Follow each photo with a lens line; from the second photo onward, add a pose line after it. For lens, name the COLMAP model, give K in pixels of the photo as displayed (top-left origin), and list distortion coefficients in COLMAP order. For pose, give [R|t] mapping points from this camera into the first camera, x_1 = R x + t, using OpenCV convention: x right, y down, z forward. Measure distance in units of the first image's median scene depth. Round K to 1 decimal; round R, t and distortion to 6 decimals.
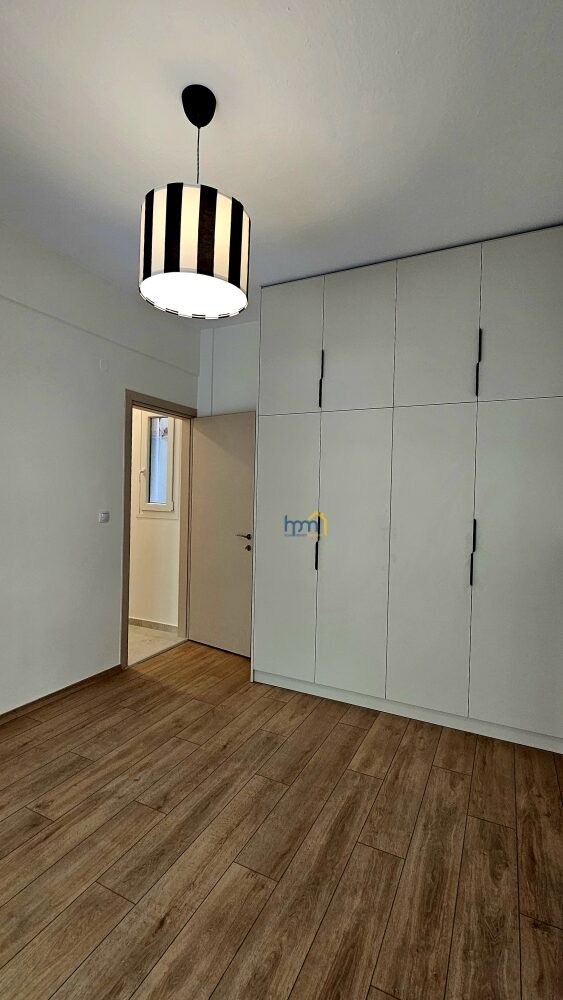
lens RADIAL K [[449.4, 0, 281.6], [0, 449.4, 497.9], [0, 0, 1]] dist [0.000950, -0.000715]
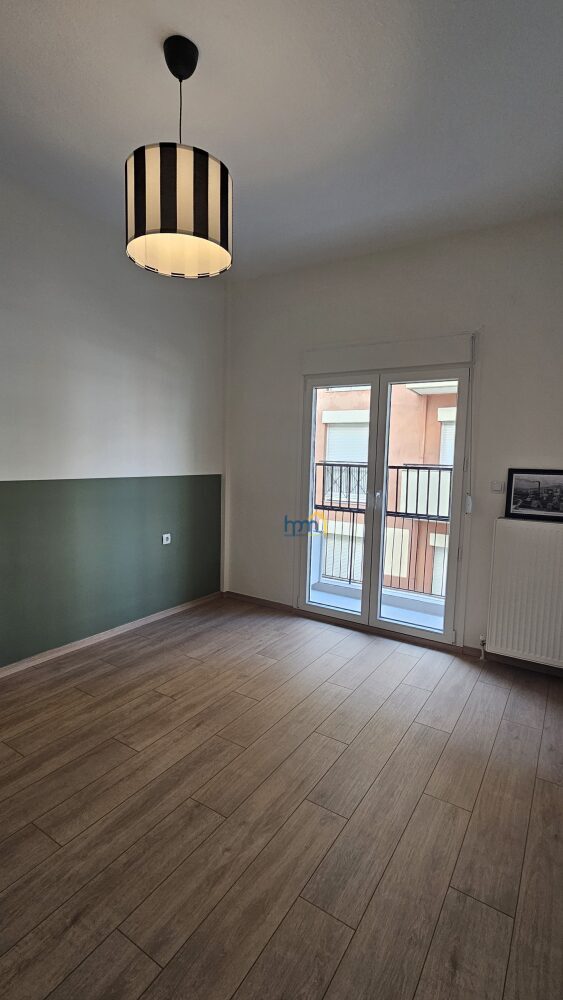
lens RADIAL K [[449.4, 0, 281.6], [0, 449.4, 497.9], [0, 0, 1]] dist [0.000950, -0.000715]
pose [[-0.993837, -0.060391, 0.092956, -0.487662], [-0.050774, 0.993431, 0.102554, -0.015344], [-0.098539, 0.097203, -0.990375, 1.823089]]
